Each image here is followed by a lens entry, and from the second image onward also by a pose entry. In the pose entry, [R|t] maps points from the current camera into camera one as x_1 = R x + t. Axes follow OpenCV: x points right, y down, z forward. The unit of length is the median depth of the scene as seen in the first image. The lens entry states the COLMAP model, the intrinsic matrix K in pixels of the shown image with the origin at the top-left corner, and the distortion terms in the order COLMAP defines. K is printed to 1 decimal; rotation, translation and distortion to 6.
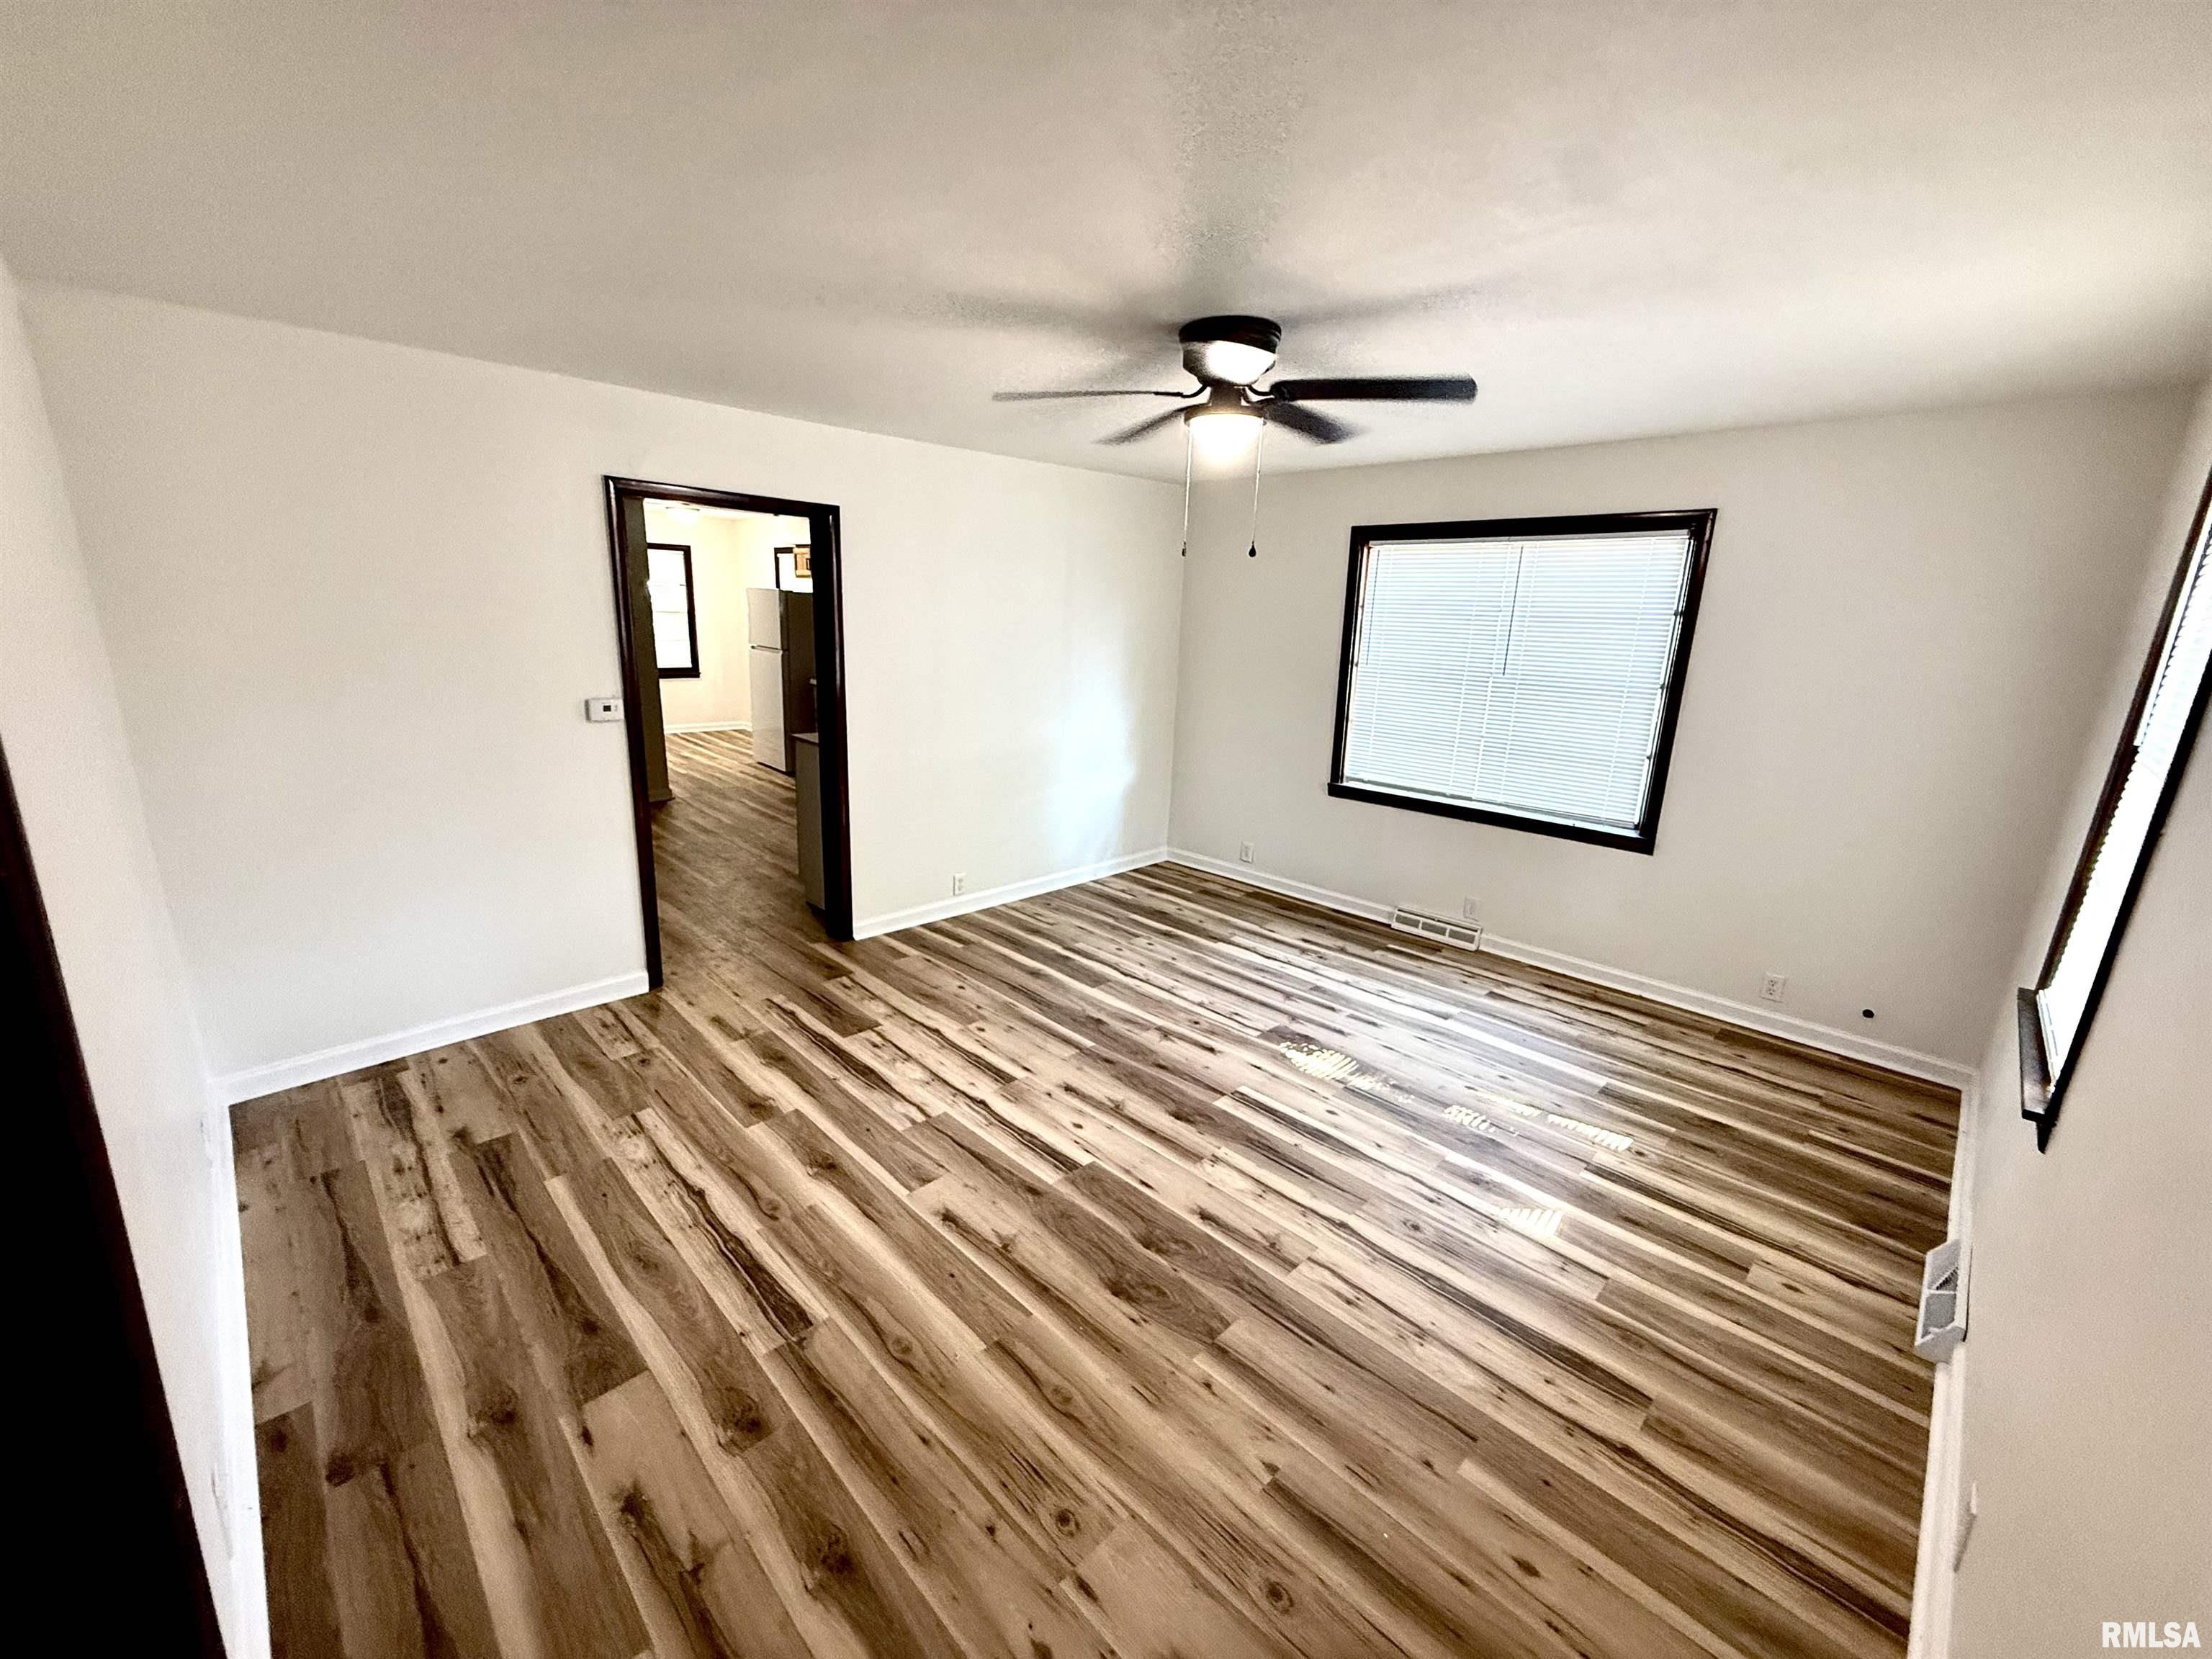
lens RADIAL K [[882.7, 0, 1096.0], [0, 882.7, 827.7], [0, 0, 1]] dist [-0.000840, -0.000560]
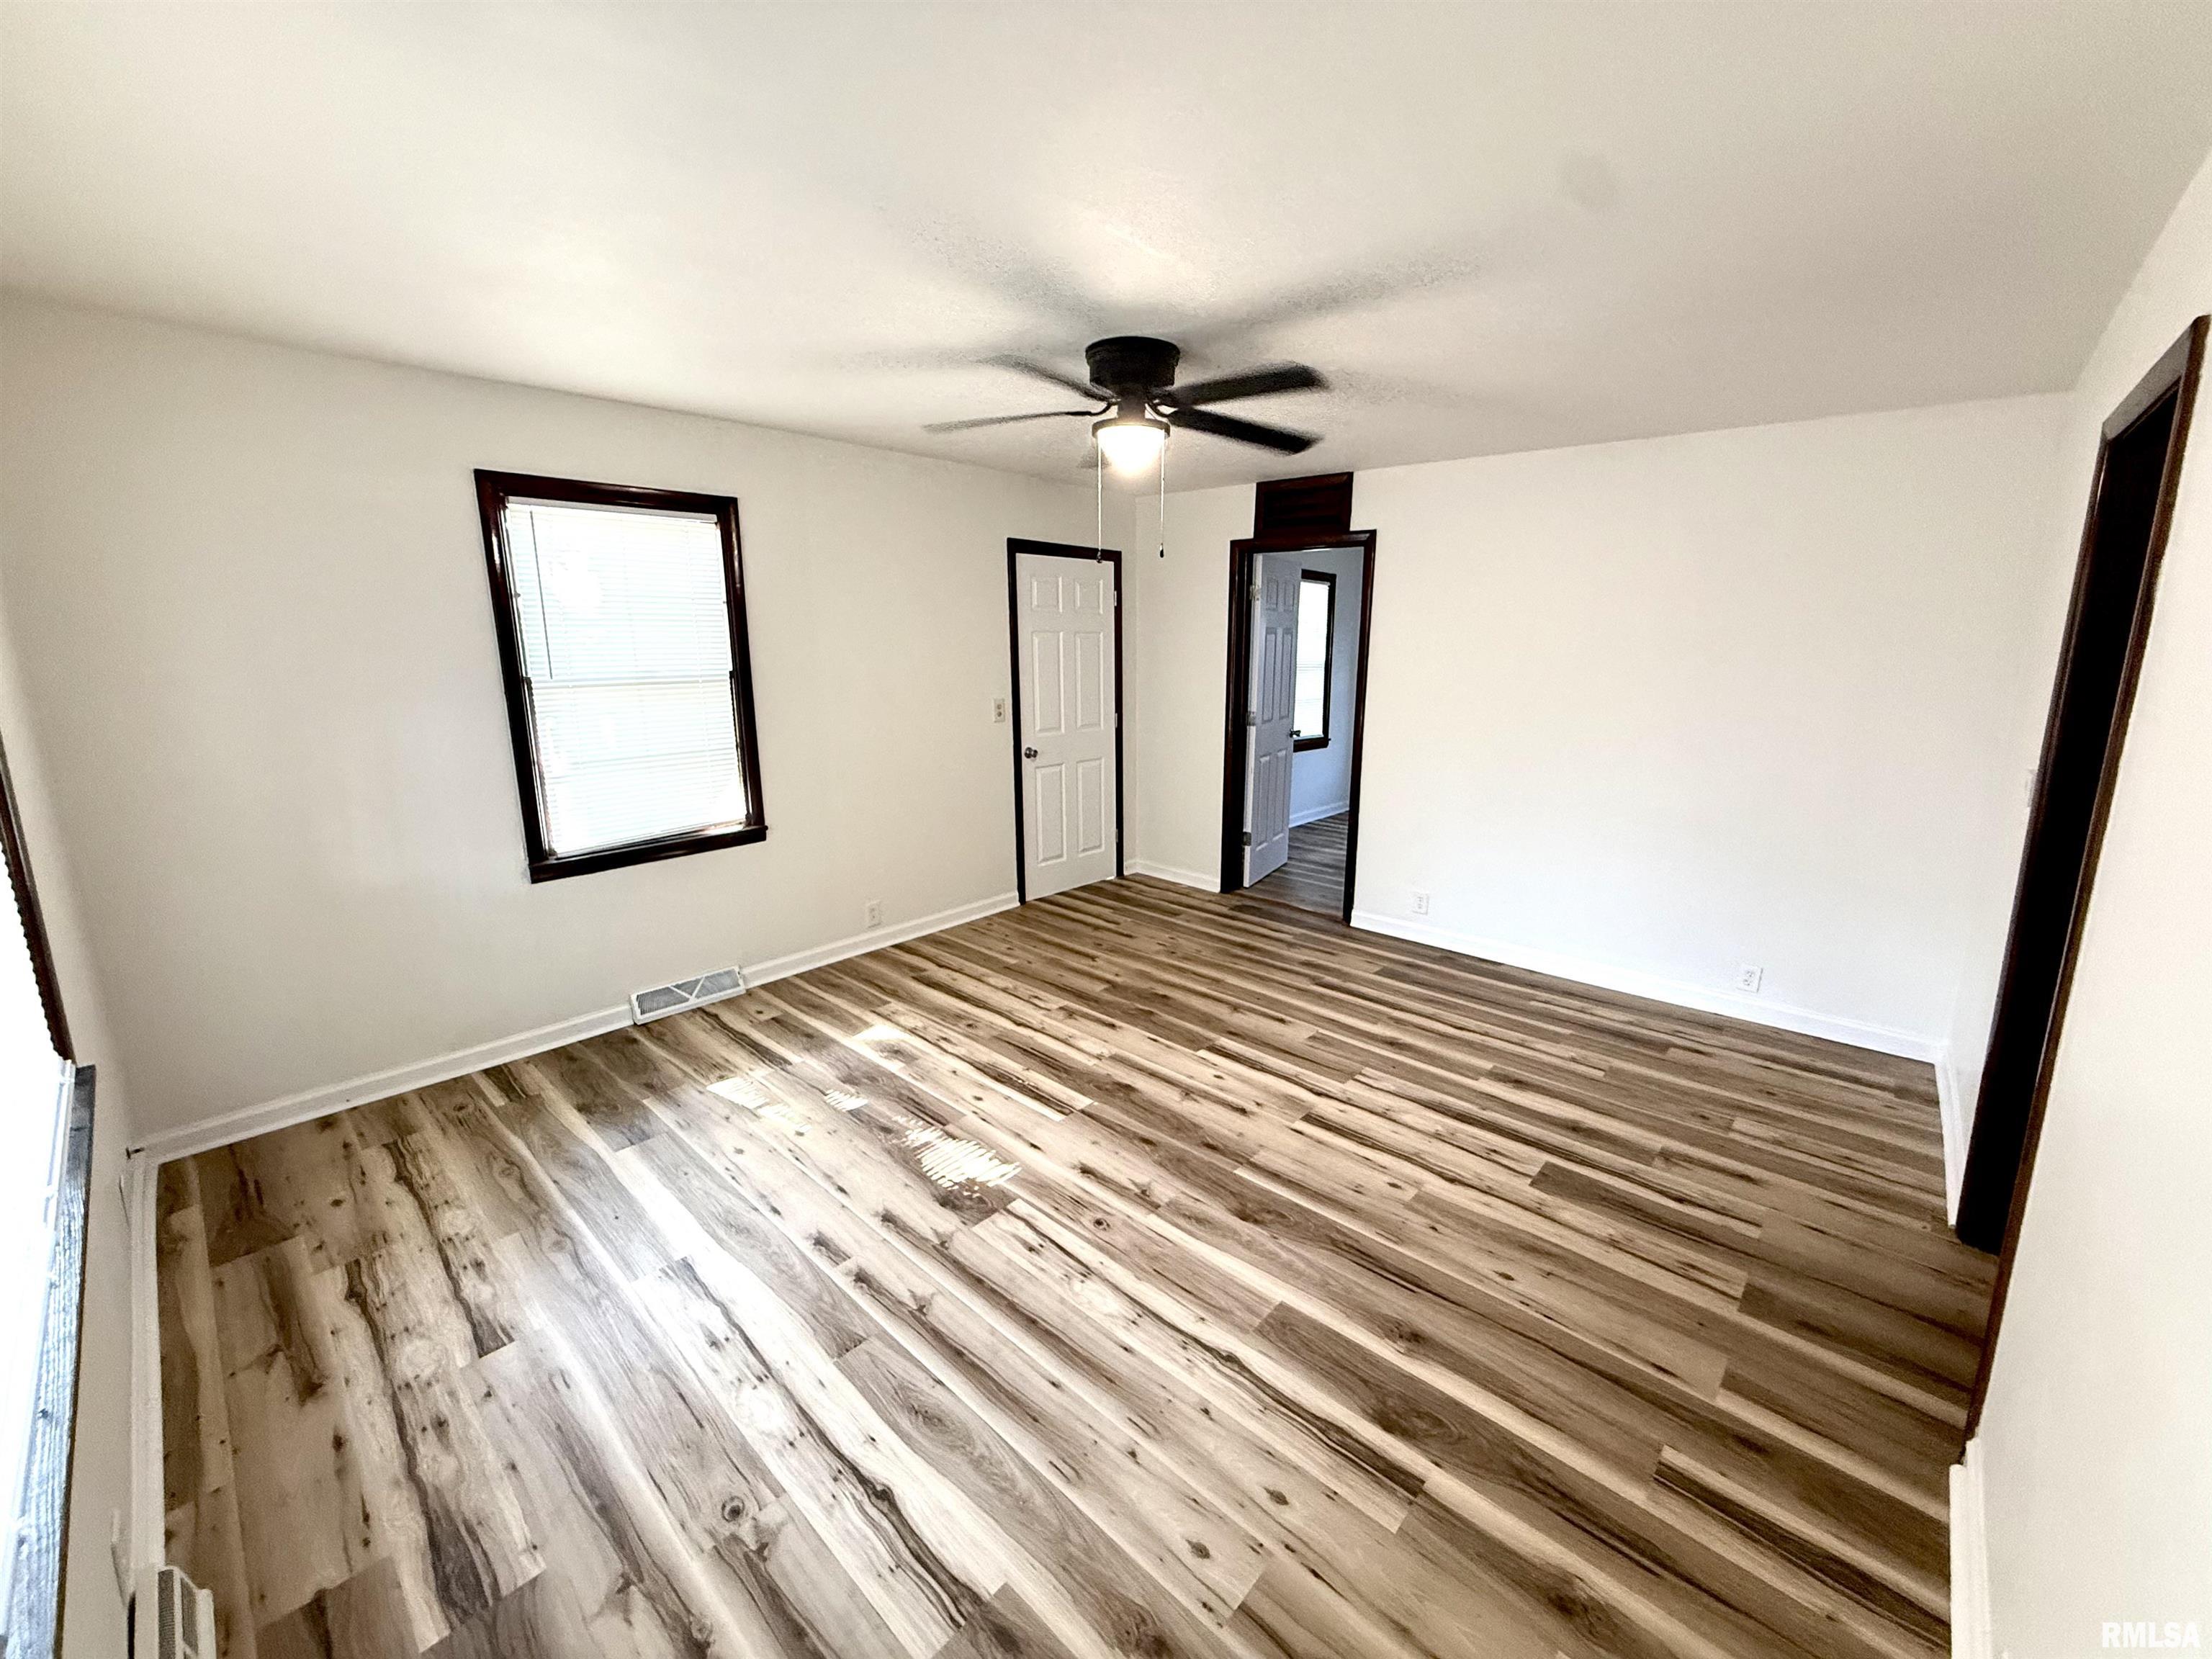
lens RADIAL K [[882.7, 0, 1096.0], [0, 882.7, 827.7], [0, 0, 1]] dist [-0.000840, -0.000560]
pose [[-0.998352, -0.025277, -0.051522, 0.191761], [-0.045277, 0.898571, 0.436487, -0.408380], [0.035263, 0.438100, -0.898234, 1.781330]]
